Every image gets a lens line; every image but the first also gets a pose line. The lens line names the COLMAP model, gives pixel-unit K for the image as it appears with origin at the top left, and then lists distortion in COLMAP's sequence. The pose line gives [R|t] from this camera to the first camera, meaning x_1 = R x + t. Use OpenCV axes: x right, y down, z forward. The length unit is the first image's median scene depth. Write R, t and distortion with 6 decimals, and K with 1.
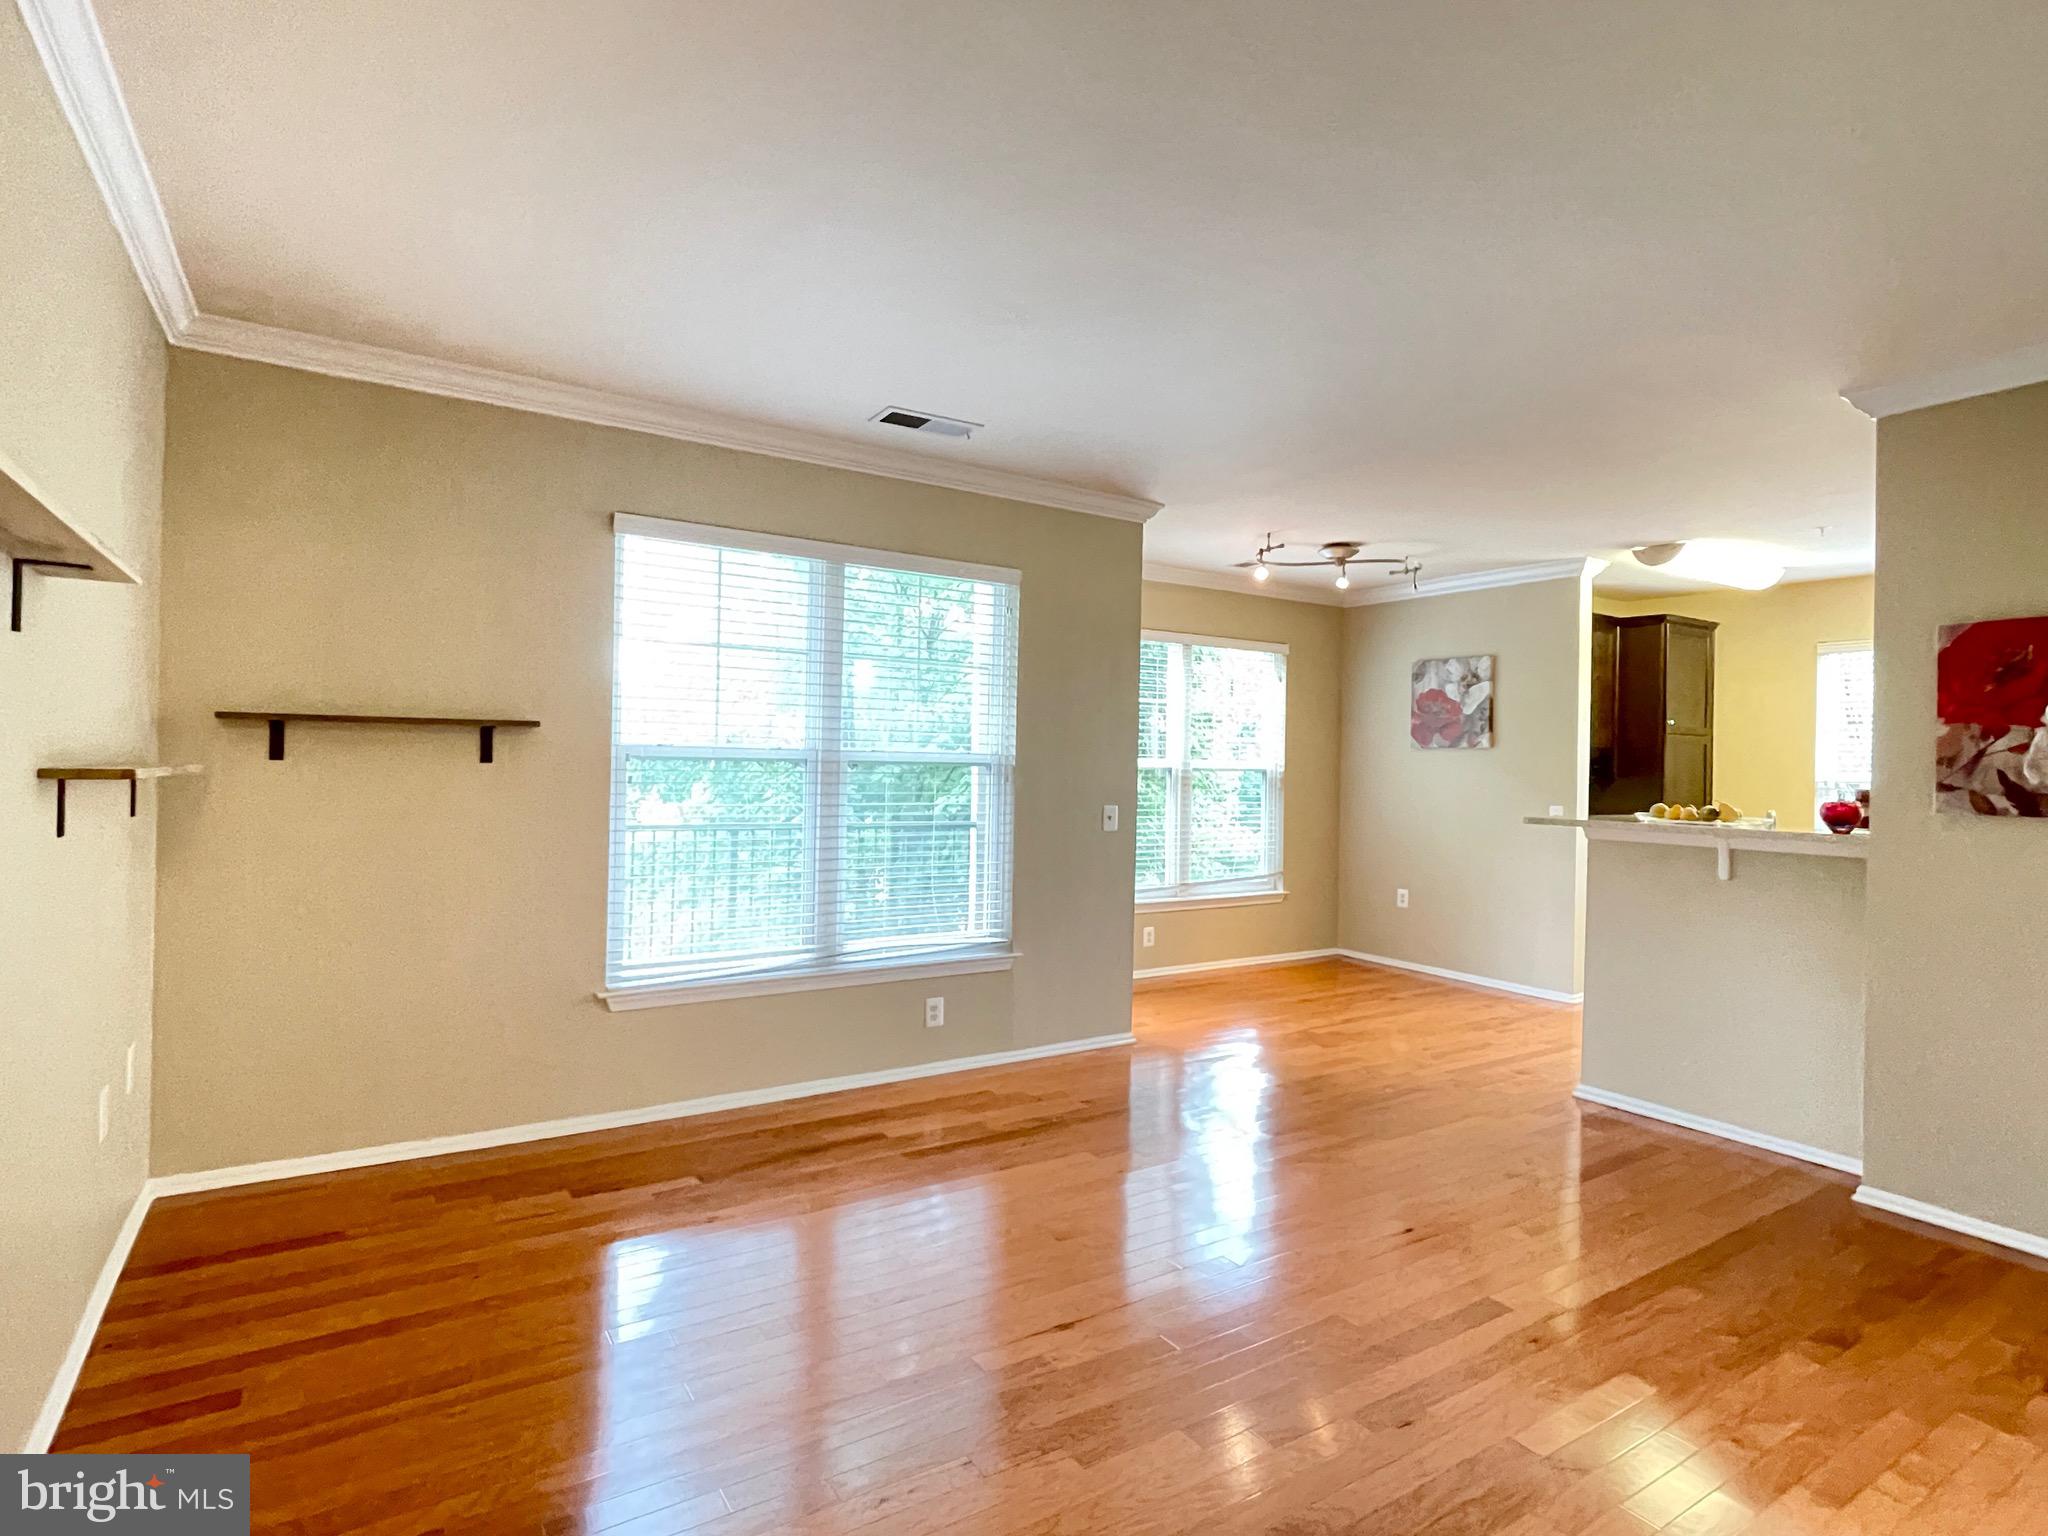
lens RADIAL K [[1044.1, 0, 1016.3], [0, 1044.1, 757.6], [0, 0, 1]] dist [-0.004907, -0.000444]
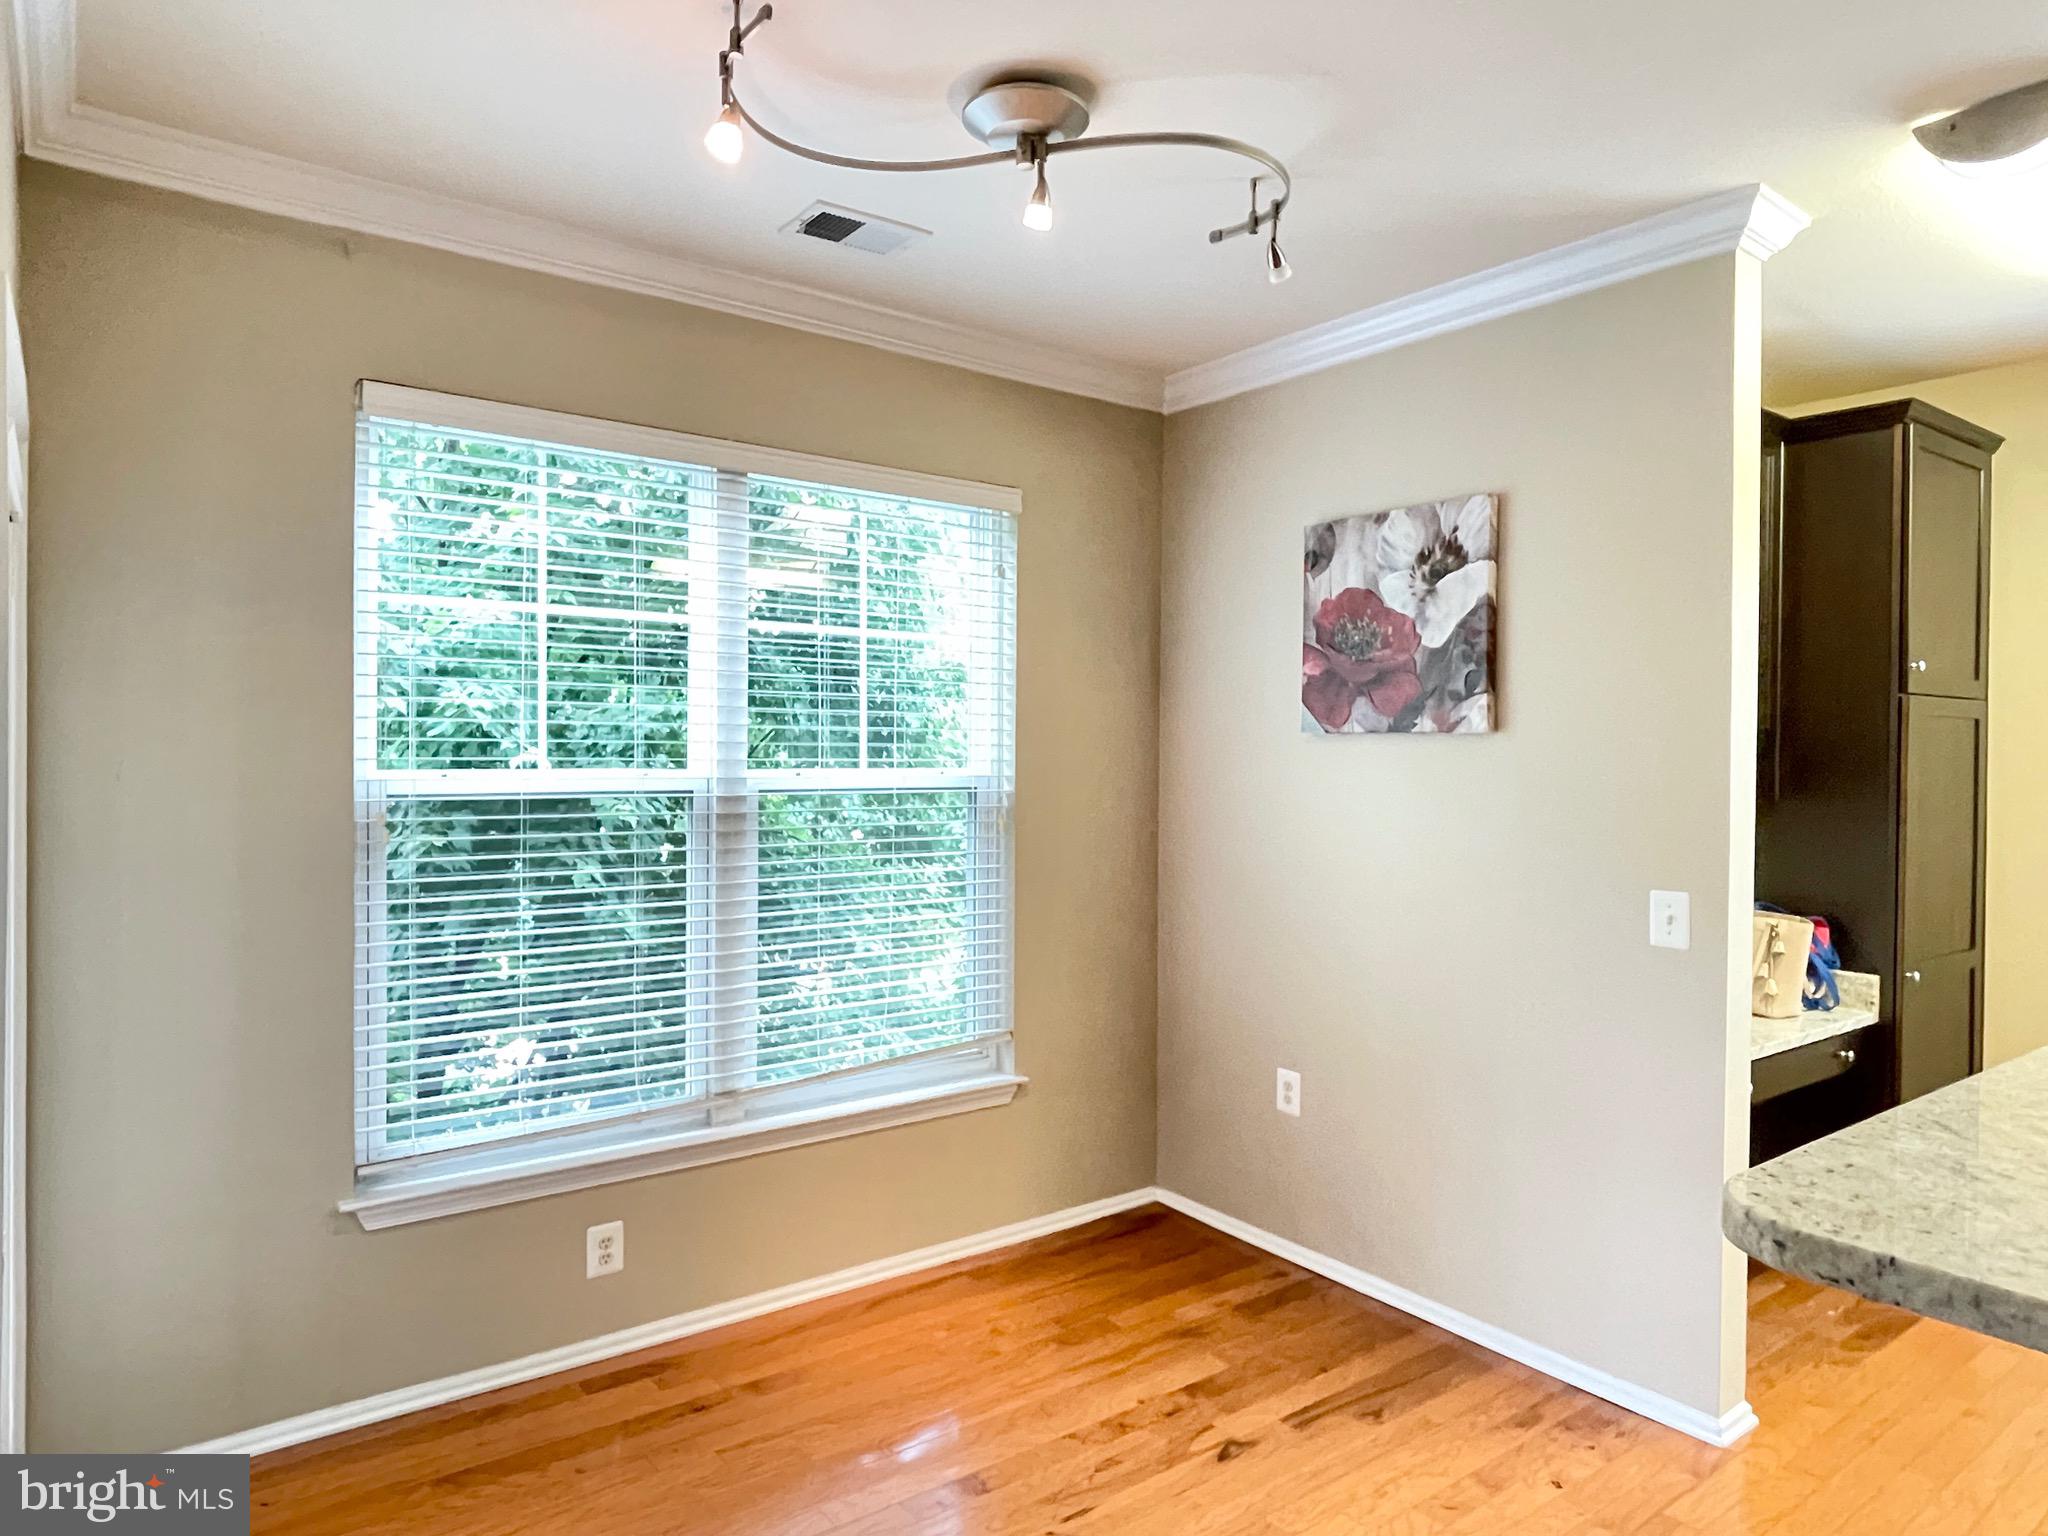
lens RADIAL K [[1252.7, 0, 1031.4], [0, 1252.7, 751.5], [0, 0, 1]] dist [-0.001675, -0.002975]
pose [[0.996473, -0.008623, 0.083472, 0.239231], [0.007965, 0.999935, 0.008216, -0.007565], [-0.083537, -0.007522, 0.996476, 0.536519]]
